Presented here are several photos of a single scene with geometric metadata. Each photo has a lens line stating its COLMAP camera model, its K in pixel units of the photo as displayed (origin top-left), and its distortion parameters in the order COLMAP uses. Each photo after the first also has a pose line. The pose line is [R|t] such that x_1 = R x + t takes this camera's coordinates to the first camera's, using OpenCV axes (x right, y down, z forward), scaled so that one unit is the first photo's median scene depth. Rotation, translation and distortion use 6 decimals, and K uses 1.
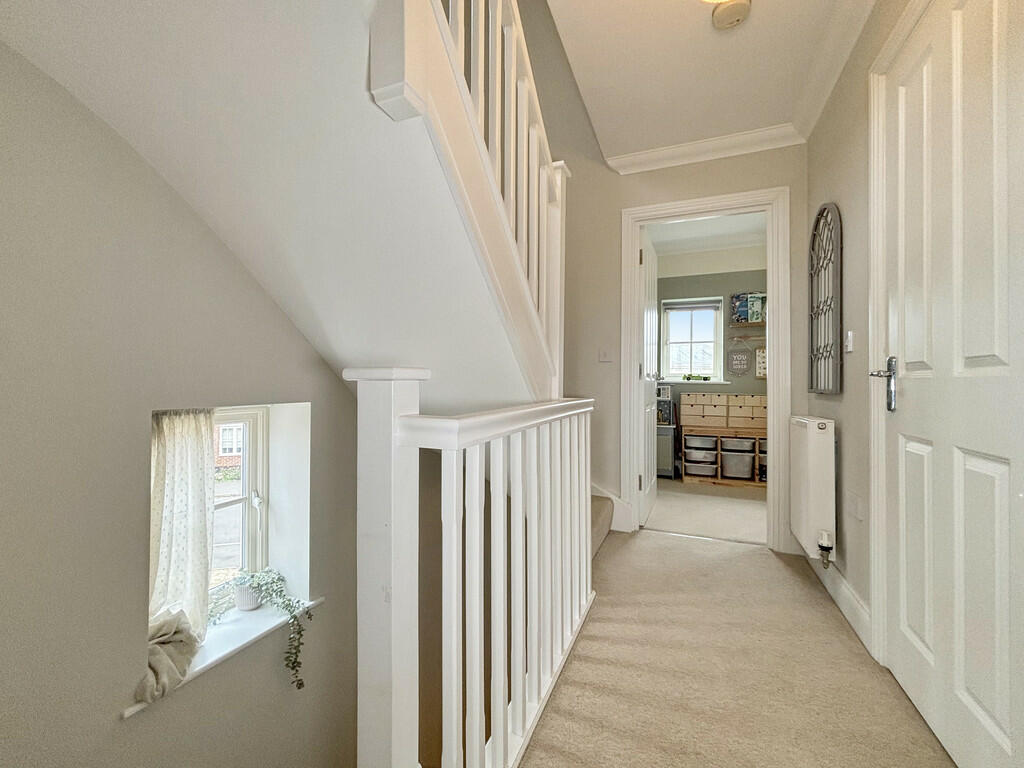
lens RADIAL K [[411.5, 0, 512.1], [0, 411.5, 382.8], [0, 0, 1]] dist [-0.001855, -0.001542]
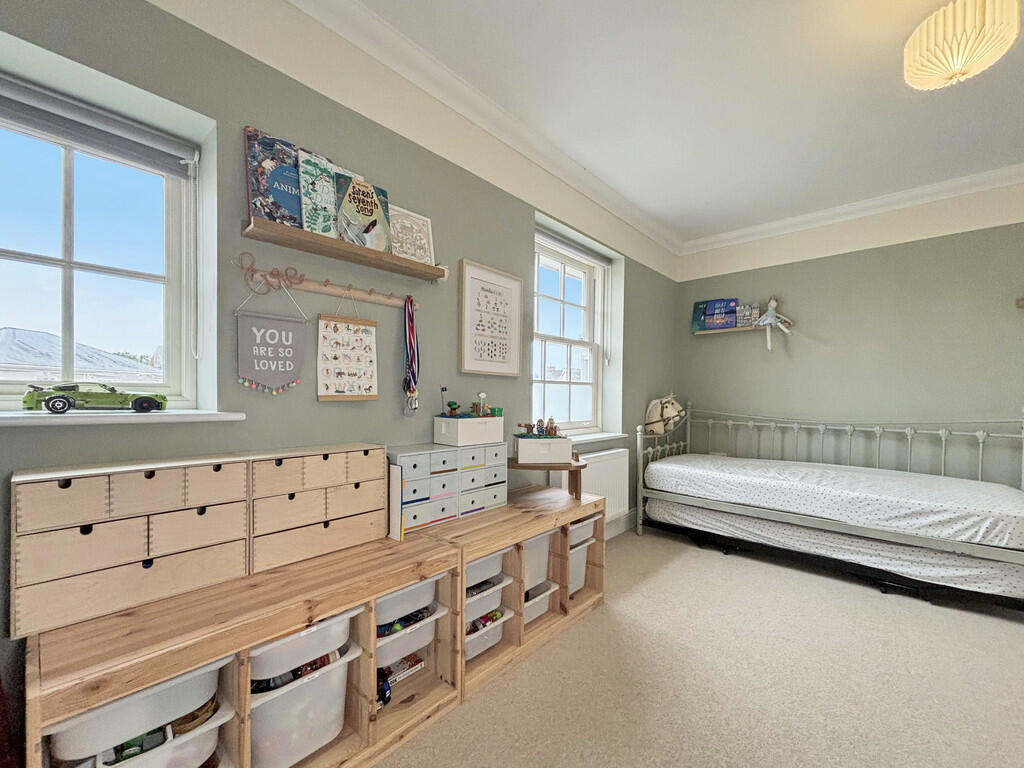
lens RADIAL K [[411.5, 0, 507.9], [0, 411.5, 399.5], [0, 0, 1]] dist [-0.001855, -0.001542]
pose [[0.322245, -0.013499, 0.946560, 0.307880], [-0.004399, 0.999866, 0.015756, -0.018302], [-0.946646, -0.009241, 0.322142, 0.724377]]
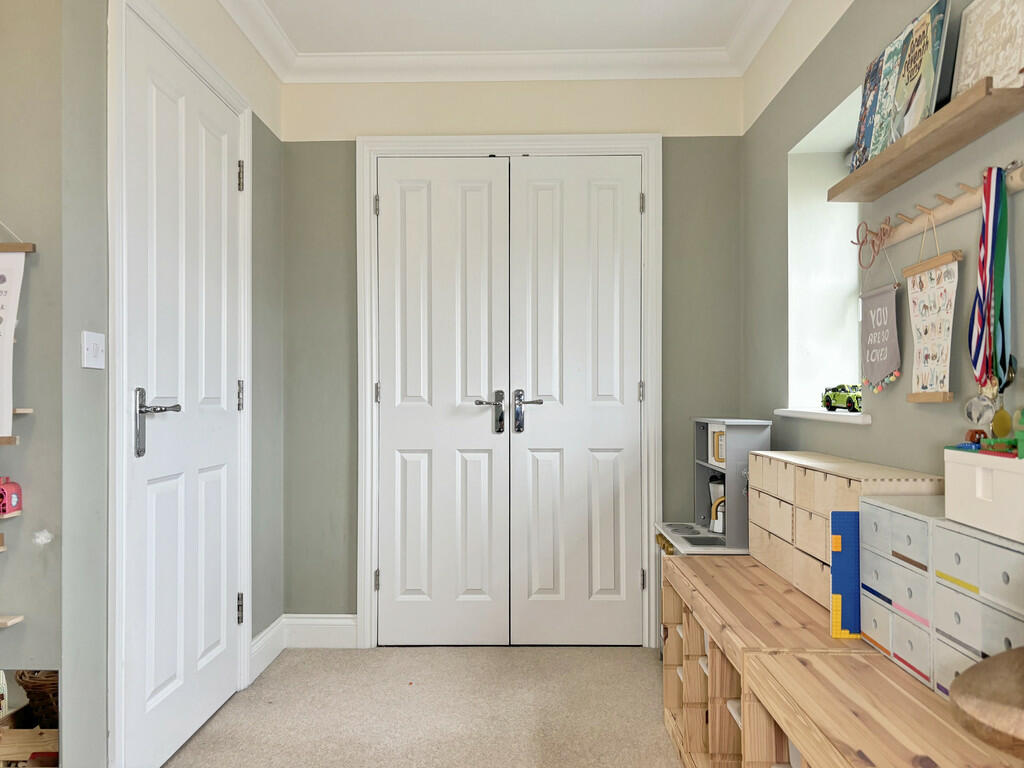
lens RADIAL K [[778.4, 0, 511.5], [0, 778.4, 388.1], [0, 0, 1]] dist [0.000959, 0.014792]
pose [[0.384111, -0.015384, -0.923159, 0.895397], [-0.001588, 0.999849, -0.017323, -0.011004], [0.923285, 0.008120, 0.384029, 0.623477]]
